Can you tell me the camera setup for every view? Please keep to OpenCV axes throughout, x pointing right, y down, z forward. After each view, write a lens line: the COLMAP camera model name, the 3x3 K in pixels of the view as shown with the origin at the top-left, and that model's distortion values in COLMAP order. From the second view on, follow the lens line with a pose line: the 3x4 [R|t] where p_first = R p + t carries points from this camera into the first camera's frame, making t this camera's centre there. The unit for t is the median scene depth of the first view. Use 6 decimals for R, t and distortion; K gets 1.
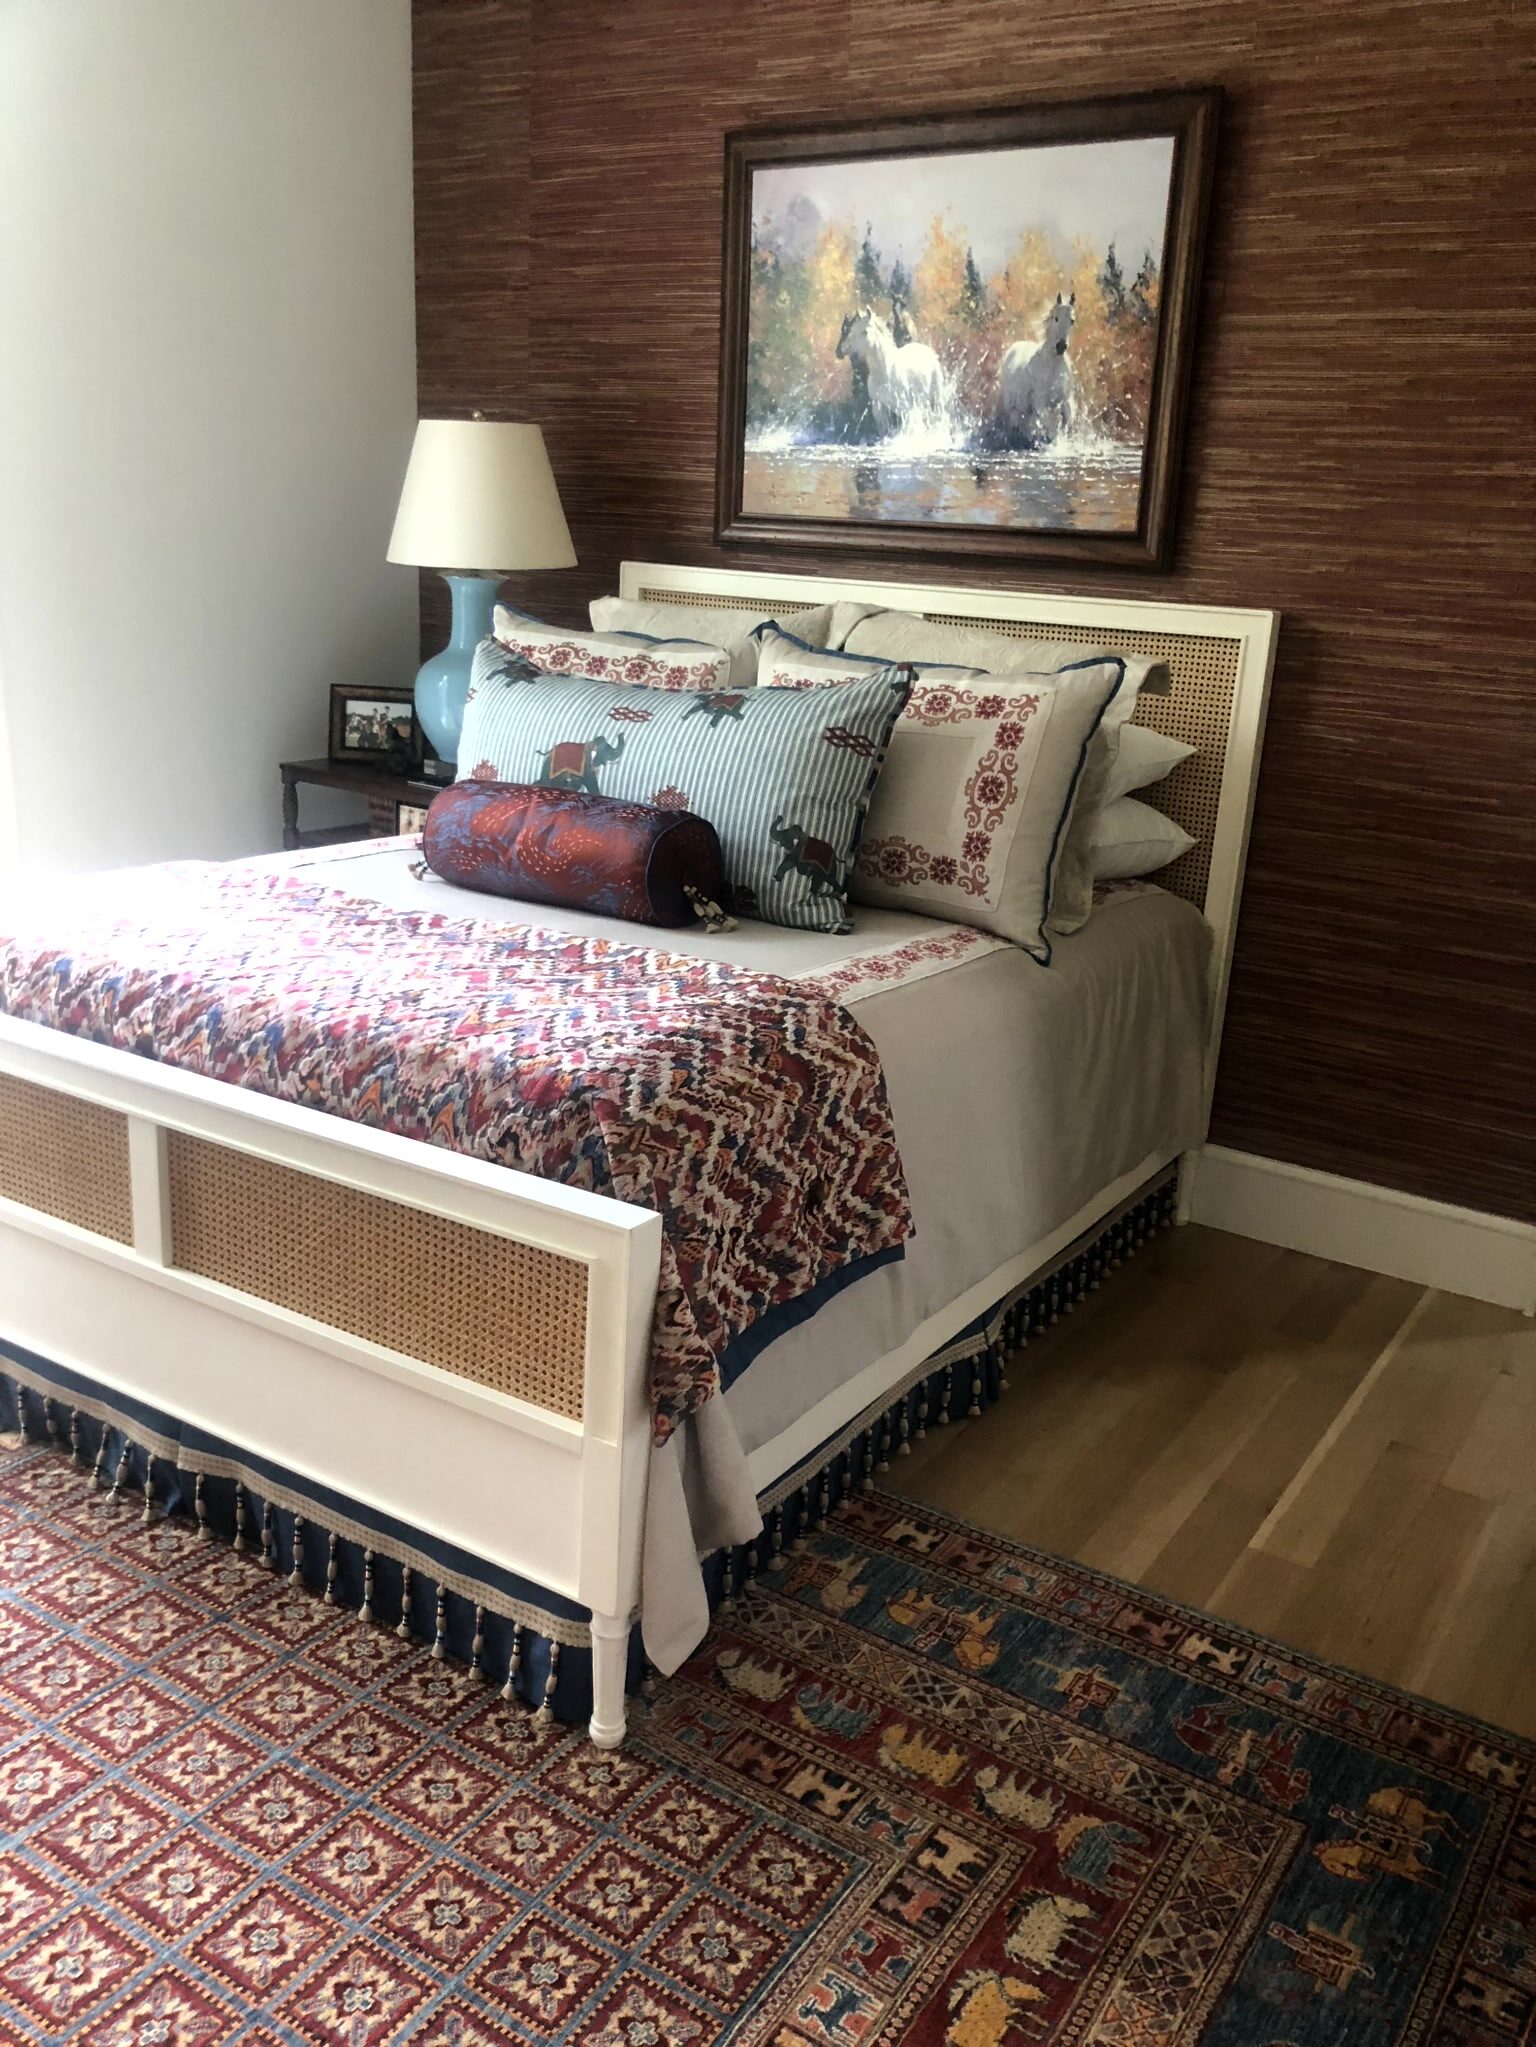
lens RADIAL K [[1690.7, 0, 768.0], [0, 1690.7, 1023.5], [0, 0, 1]] dist [0.000250, -0.000480]
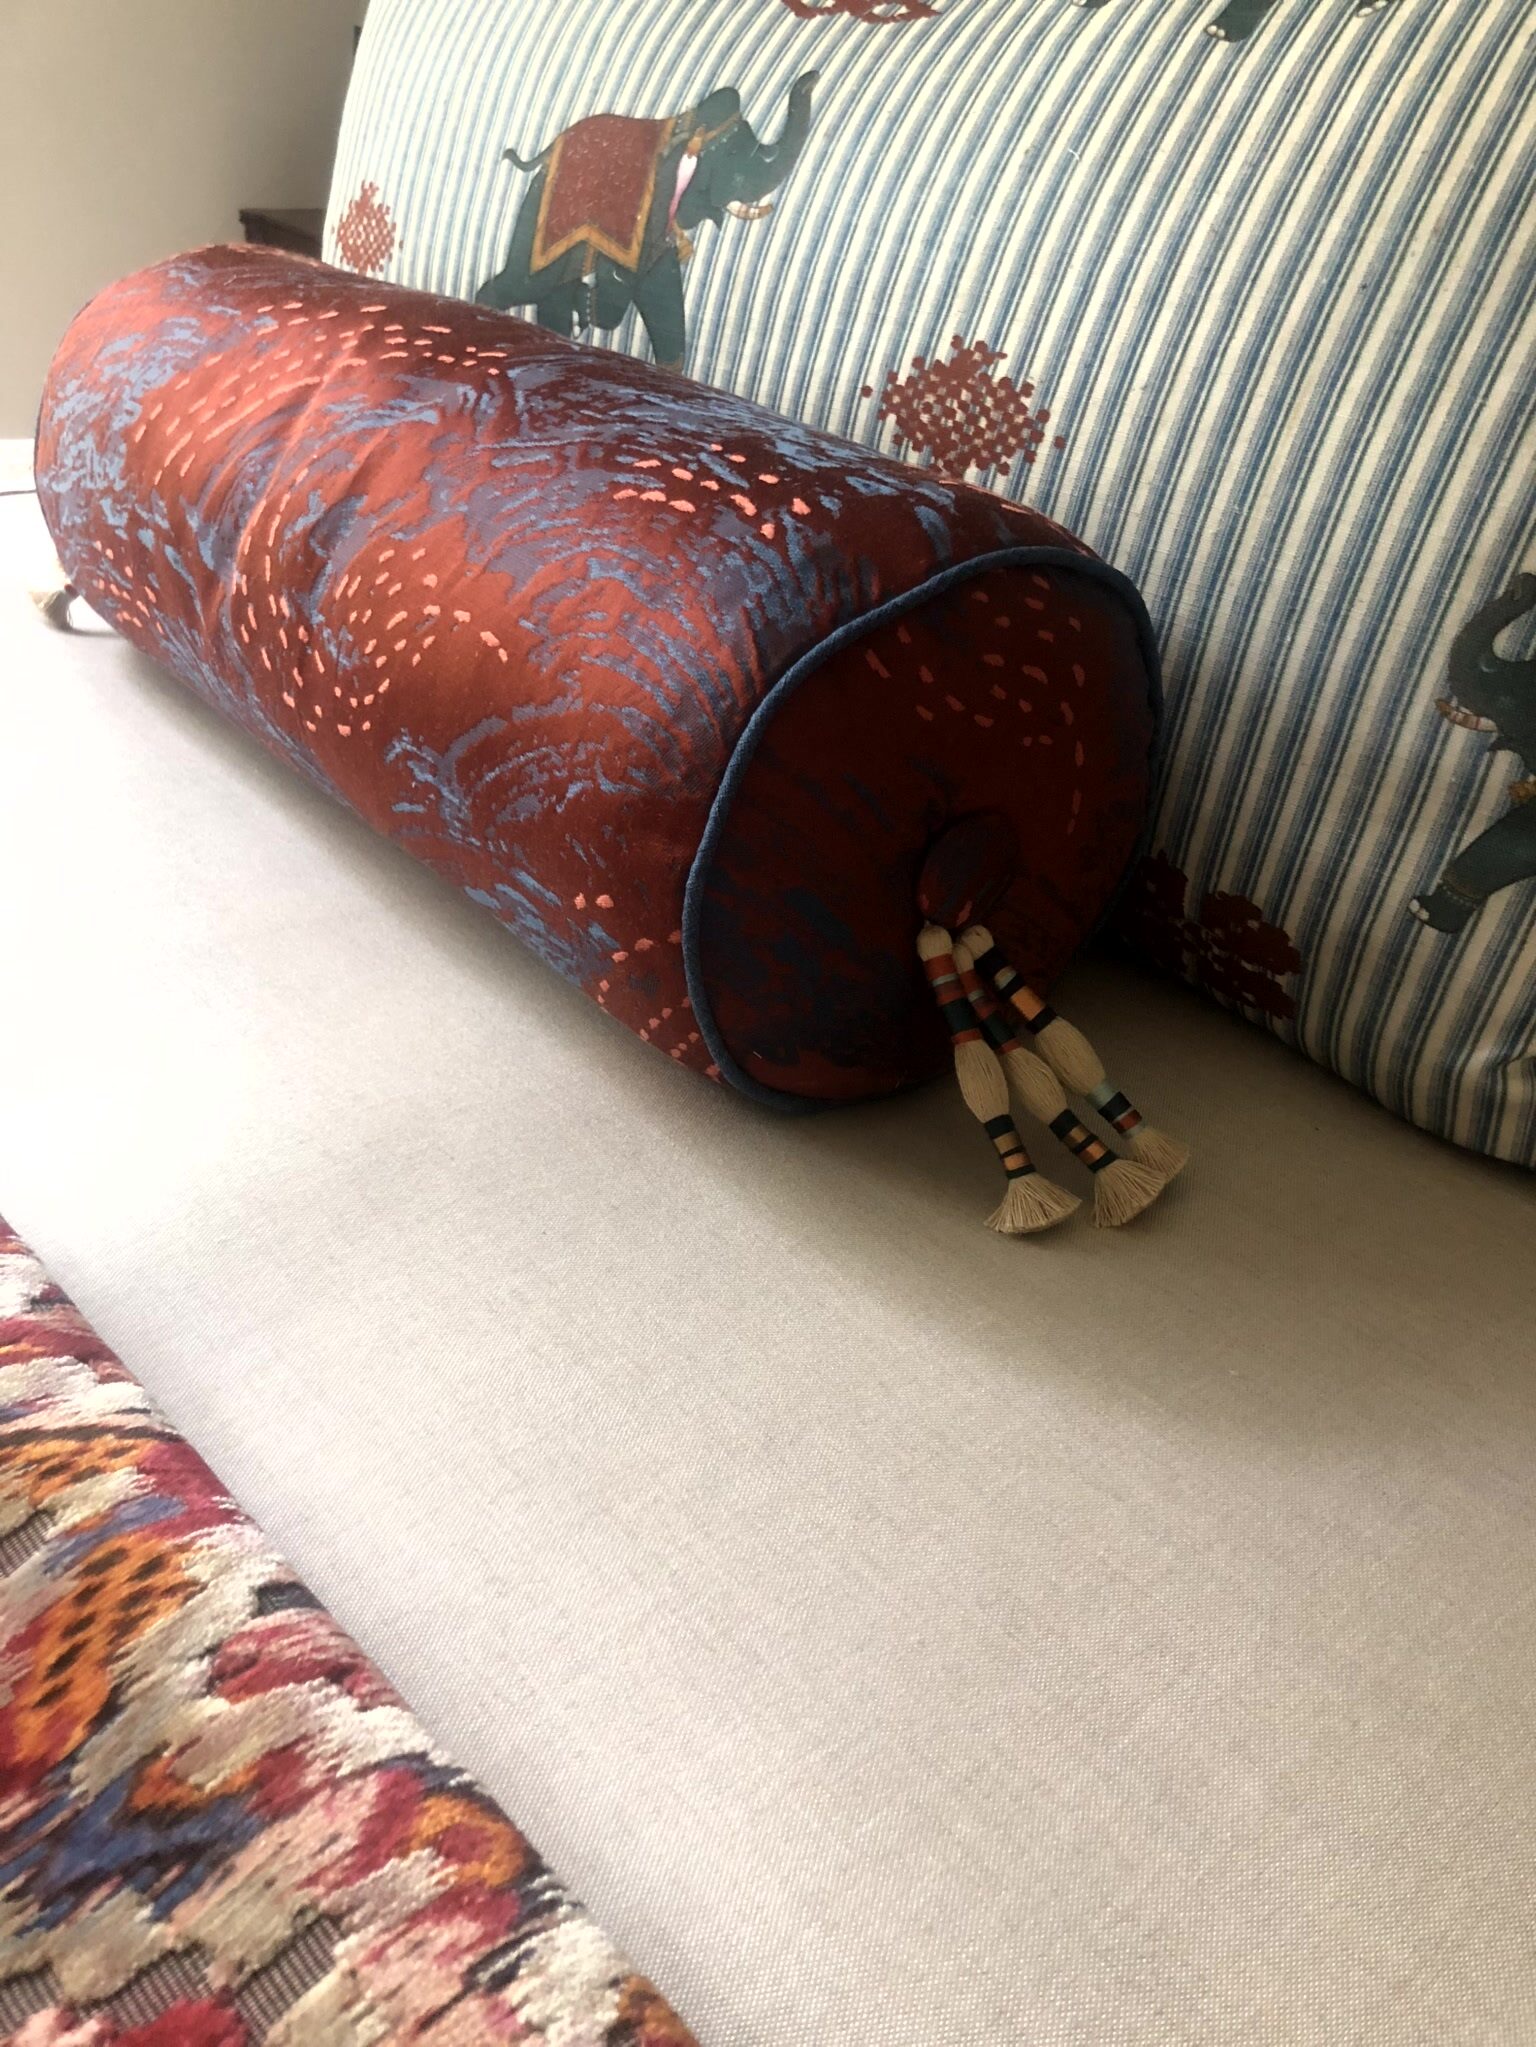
lens RADIAL K [[1690.7, 0, 768.0], [0, 1690.7, 1023.5], [0, 0, 1]] dist [0.000250, -0.000480]
pose [[0.964297, 0.164216, -0.207761, -0.023862], [-0.106121, 0.958398, 0.264976, -0.109468], [0.242631, -0.233467, 0.941607, 0.756934]]
